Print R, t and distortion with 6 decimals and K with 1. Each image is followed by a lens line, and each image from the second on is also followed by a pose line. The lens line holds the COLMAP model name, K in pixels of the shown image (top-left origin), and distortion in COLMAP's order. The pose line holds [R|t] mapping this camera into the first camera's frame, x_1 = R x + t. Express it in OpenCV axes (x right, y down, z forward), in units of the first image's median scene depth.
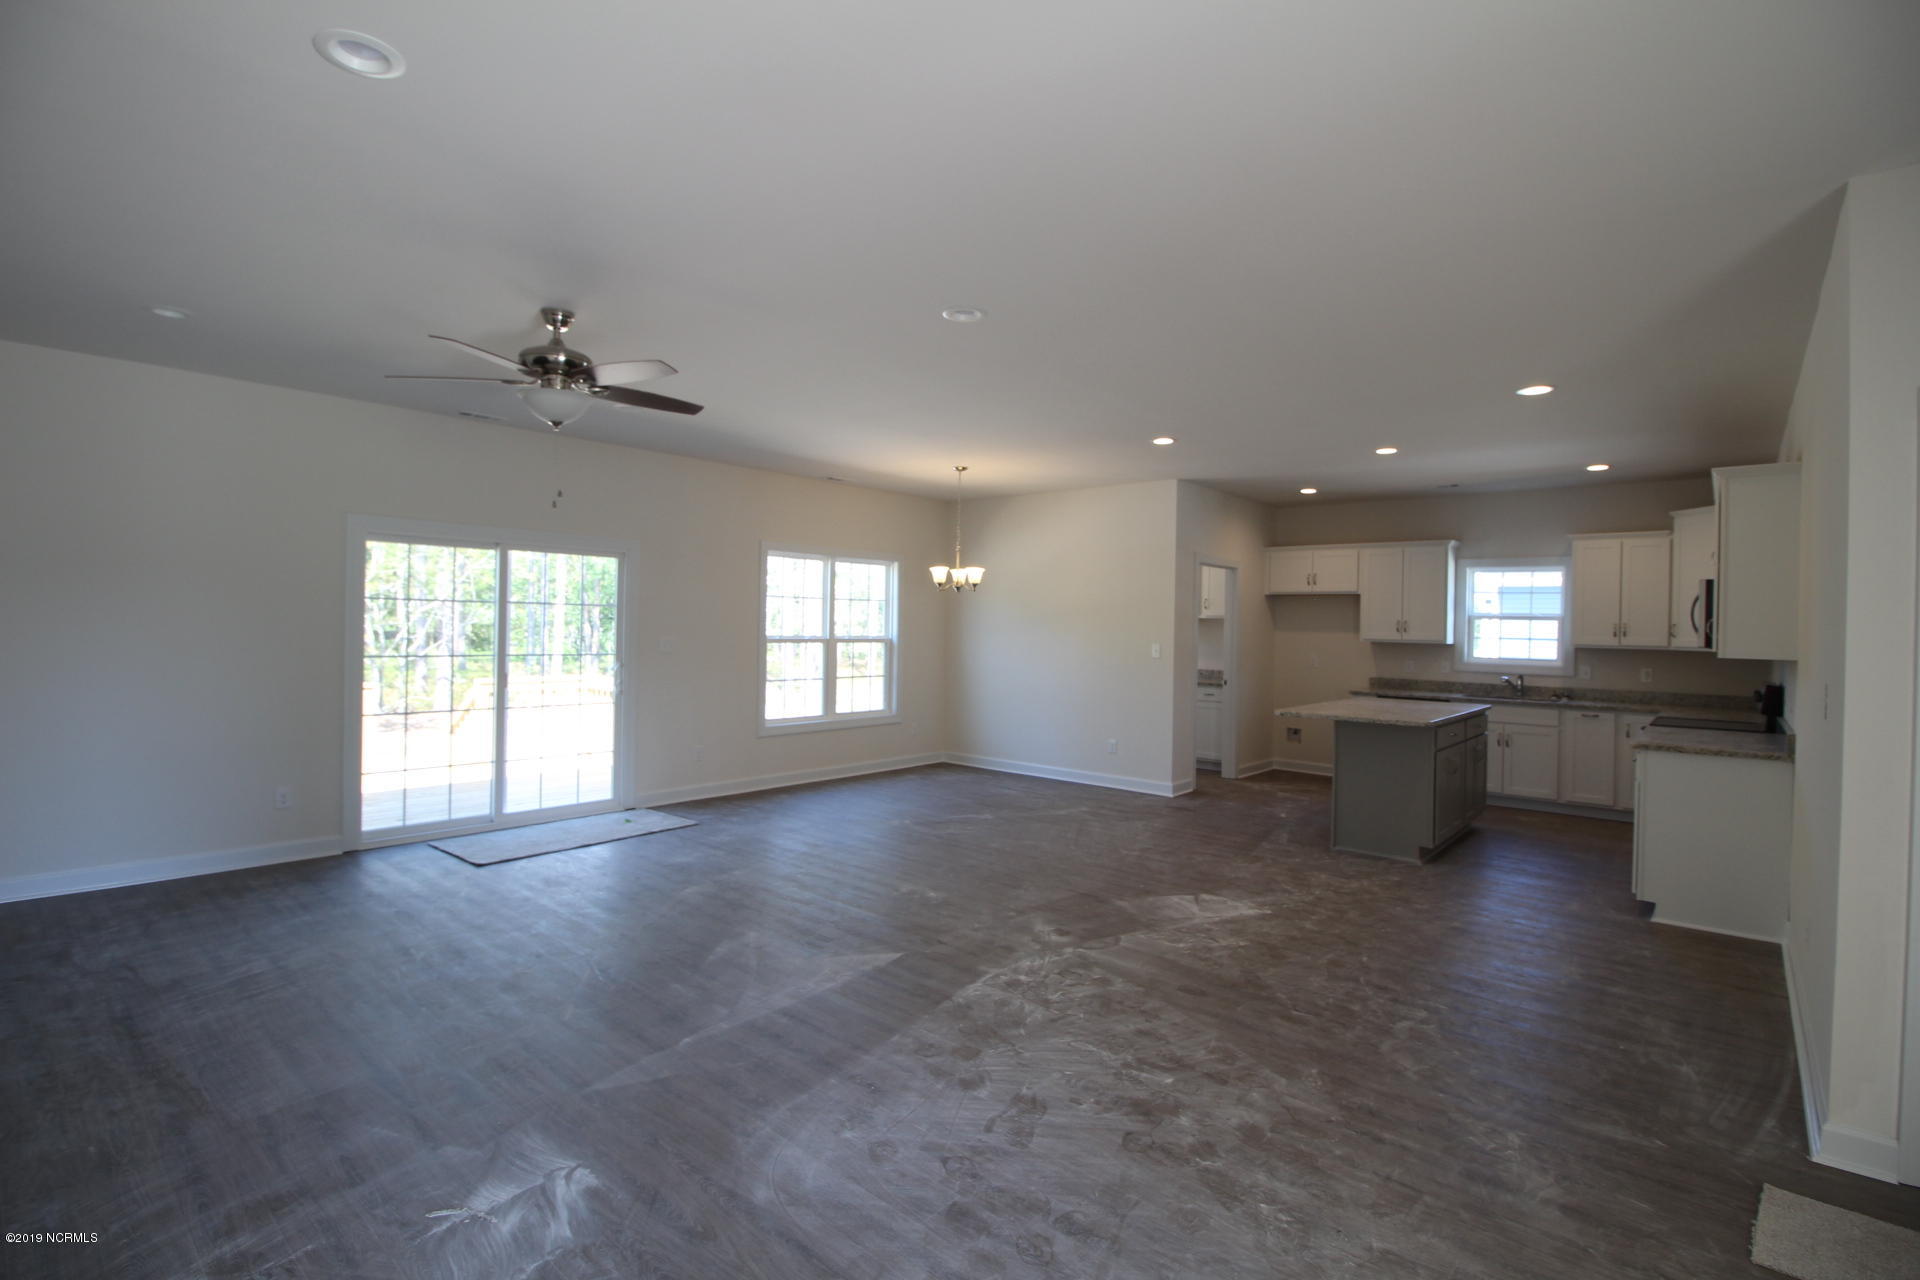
lens RADIAL K [[891.3, 0, 964.1], [0, 891.3, 626.6], [0, 0, 1]] dist [-0.001148, -0.012130]
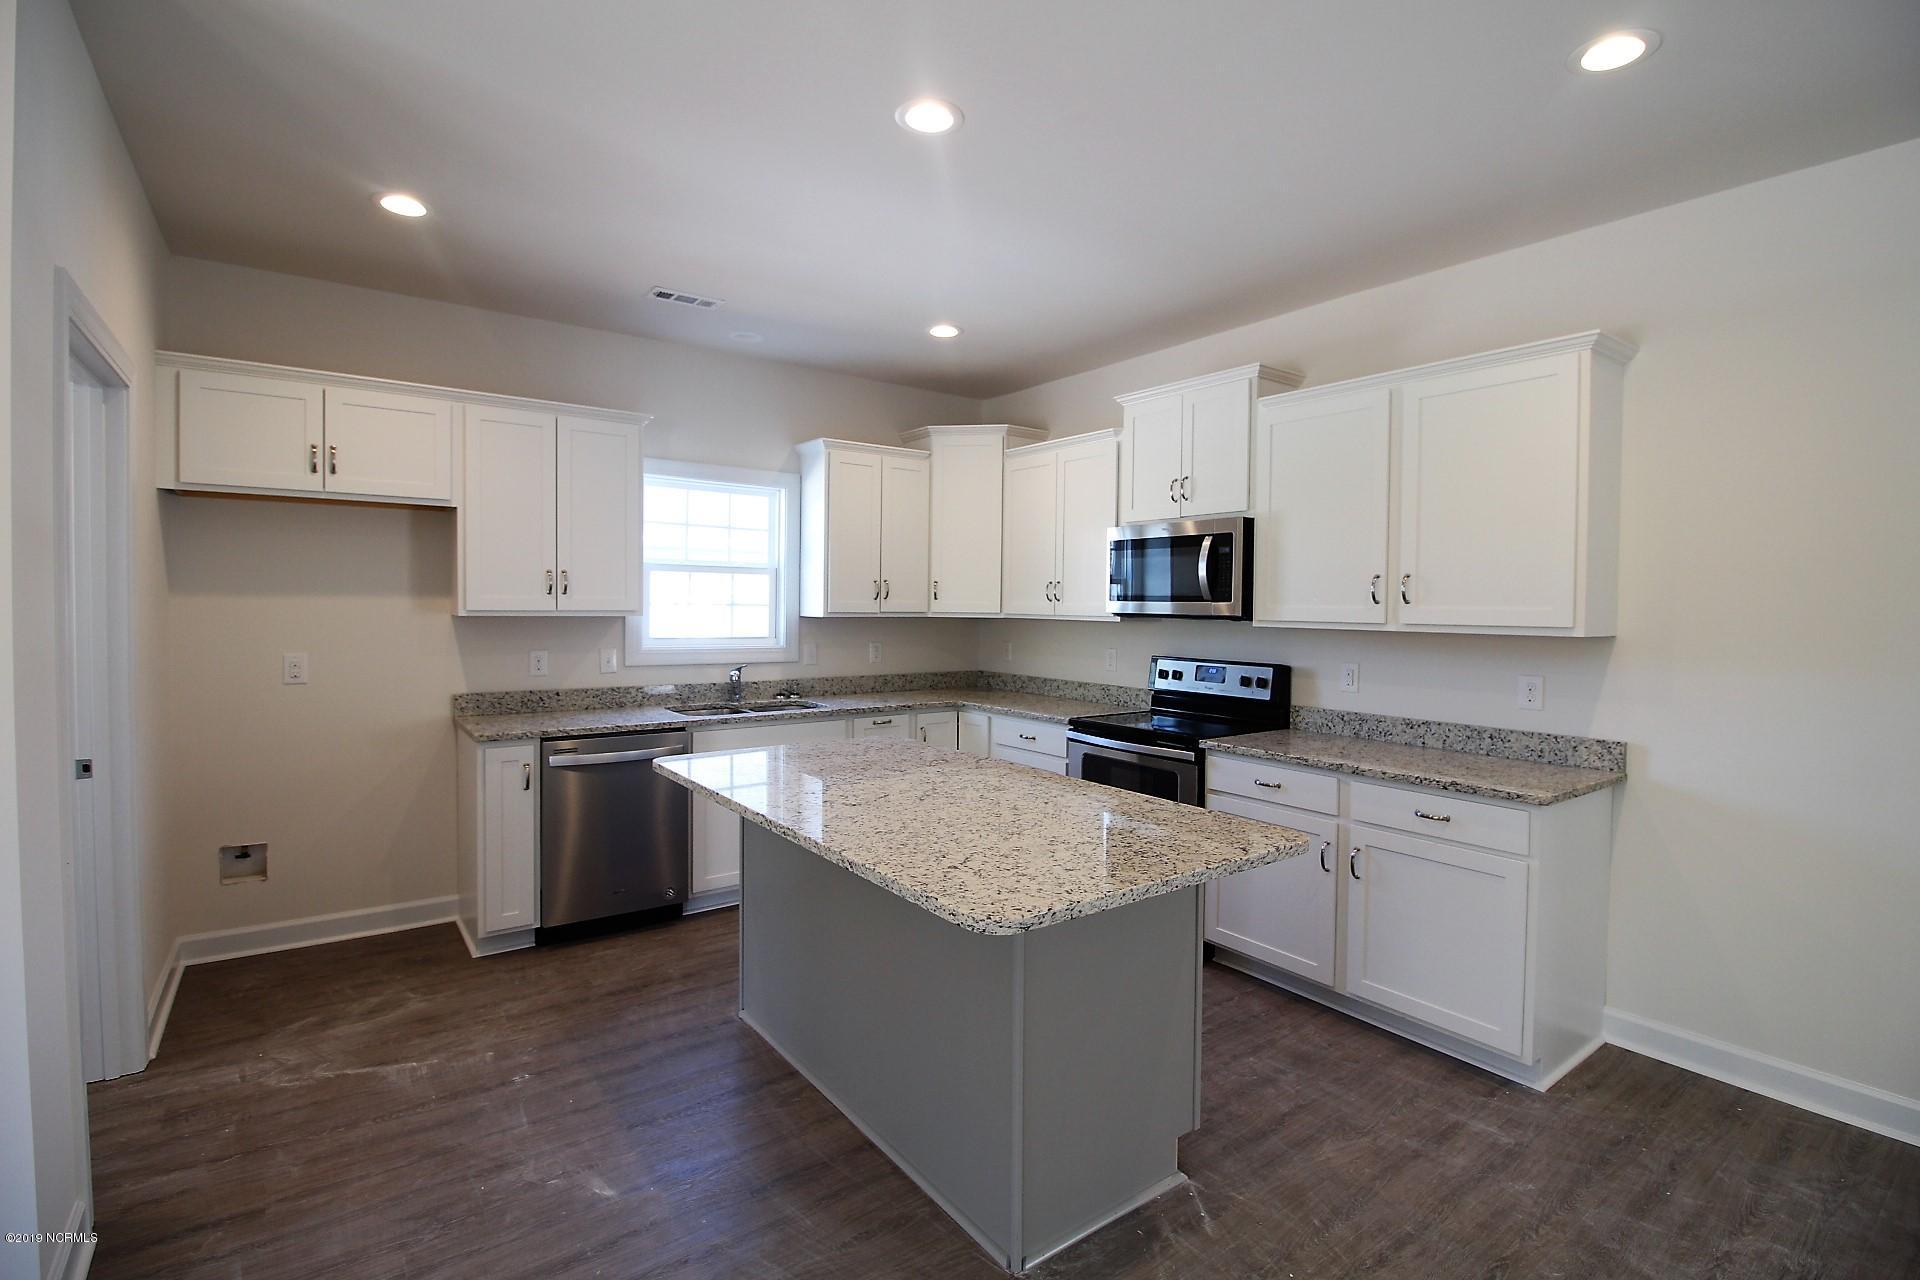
lens RADIAL K [[891.3, 0, 964.1], [0, 891.3, 626.6], [0, 0, 1]] dist [-0.001148, -0.012130]
pose [[0.222128, -0.042585, 0.974087, 0.080283], [-0.004450, 0.998991, 0.044689, 0.001411], [-0.975007, -0.014262, 0.221714, 0.722092]]
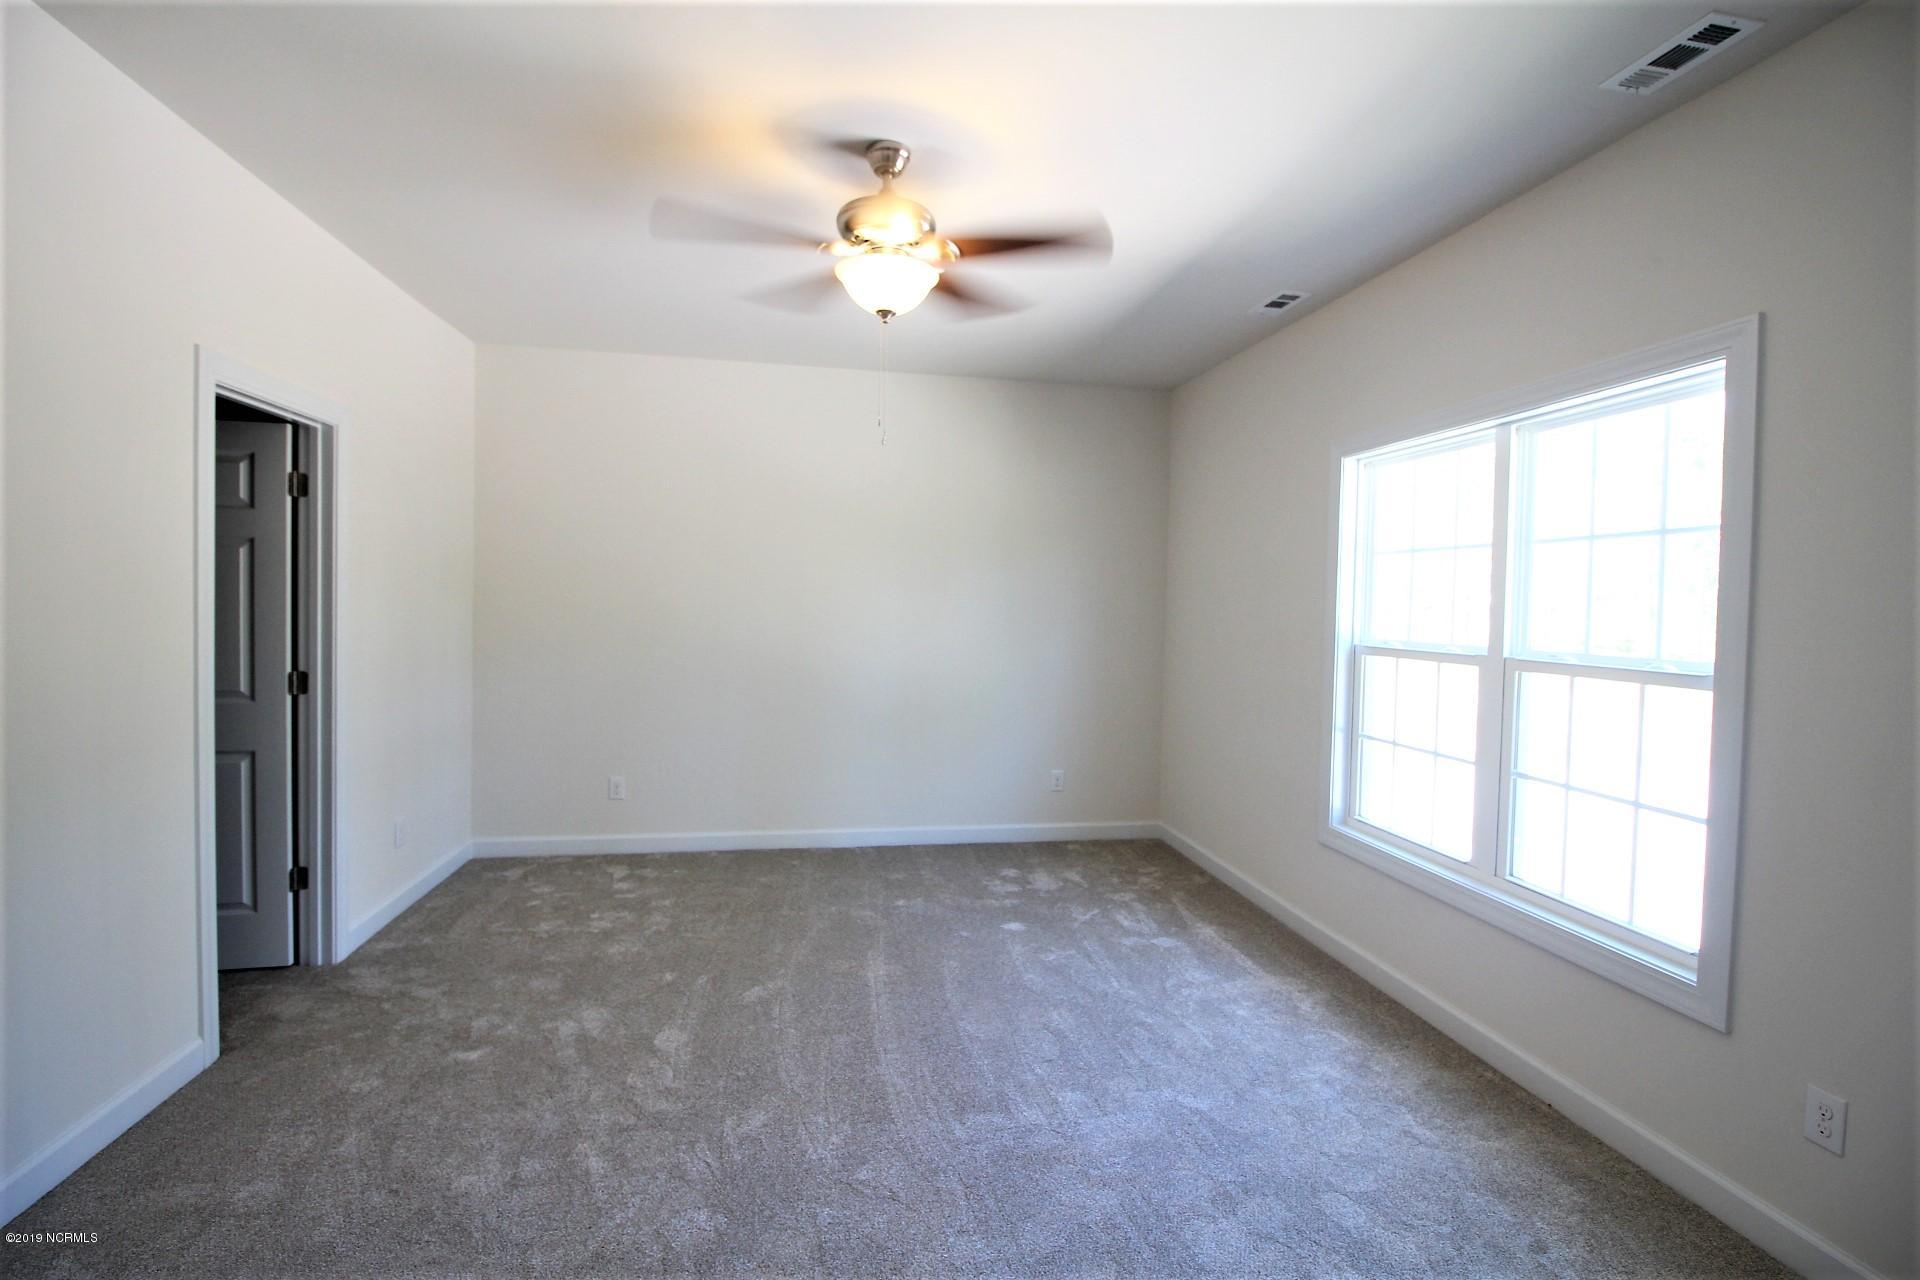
lens RADIAL K [[891.3, 0, 964.1], [0, 891.3, 626.6], [0, 0, 1]] dist [-0.001148, -0.012130]
pose [[-0.631894, -0.011680, -0.774967, 0.271489], [-0.034686, 0.999311, 0.013222, 0.004689], [0.774279, 0.035235, -0.631863, 1.130932]]
